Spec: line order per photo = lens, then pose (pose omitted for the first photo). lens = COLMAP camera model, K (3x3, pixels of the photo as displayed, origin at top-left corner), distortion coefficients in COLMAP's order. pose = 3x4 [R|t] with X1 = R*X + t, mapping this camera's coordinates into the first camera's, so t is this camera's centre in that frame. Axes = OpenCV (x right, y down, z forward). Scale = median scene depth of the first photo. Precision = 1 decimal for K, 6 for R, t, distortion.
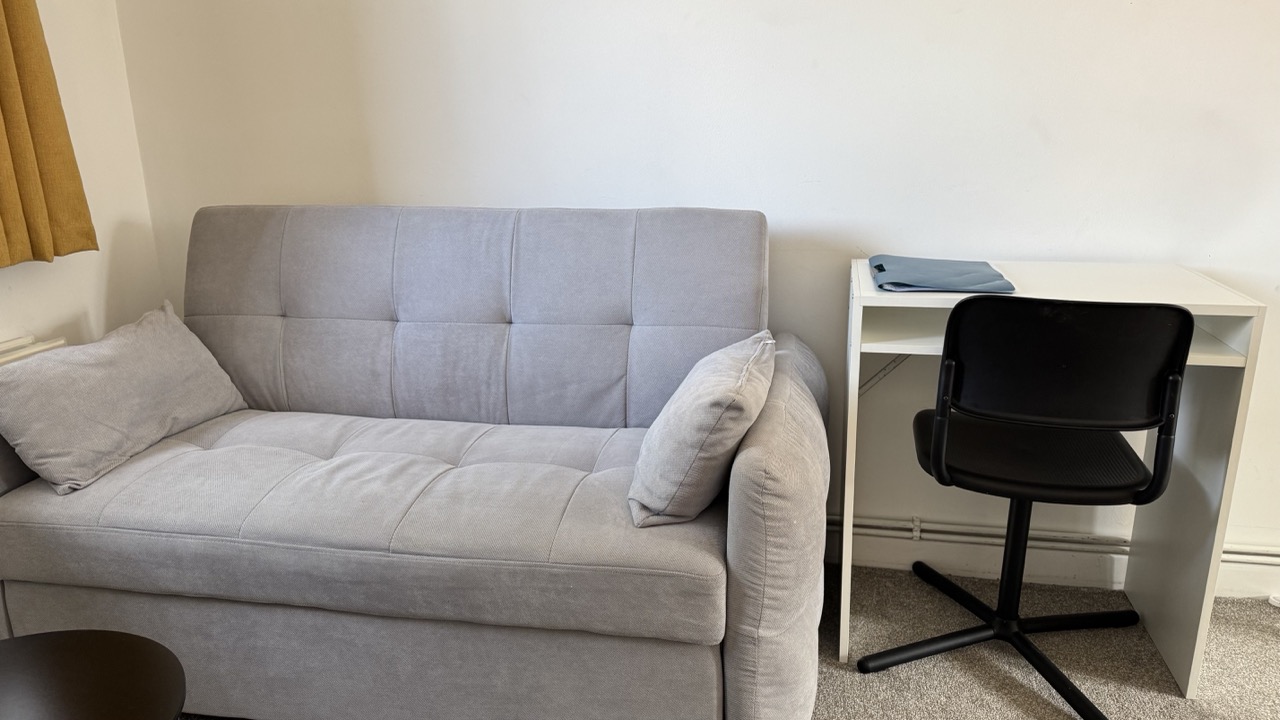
lens RADIAL K [[919.8, 0, 640.0], [0, 919.8, 360.0], [0, 0, 1]] dist [0.048967, -0.002663]
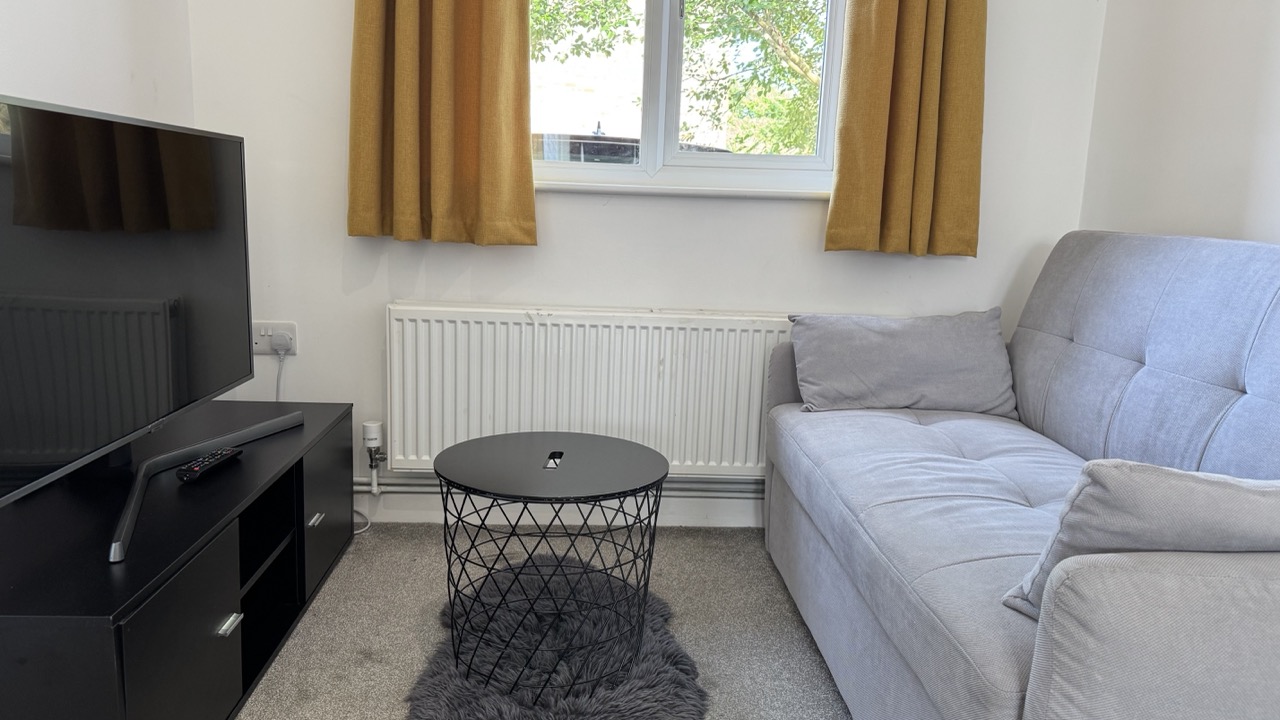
lens RADIAL K [[919.8, 0, 640.0], [0, 919.8, 360.0], [0, 0, 1]] dist [0.048967, -0.002663]
pose [[0.256299, 0.199857, -0.945710, 0.452885], [-0.292523, 0.948549, 0.121179, -0.013876], [0.921271, 0.245584, 0.301575, 0.311332]]
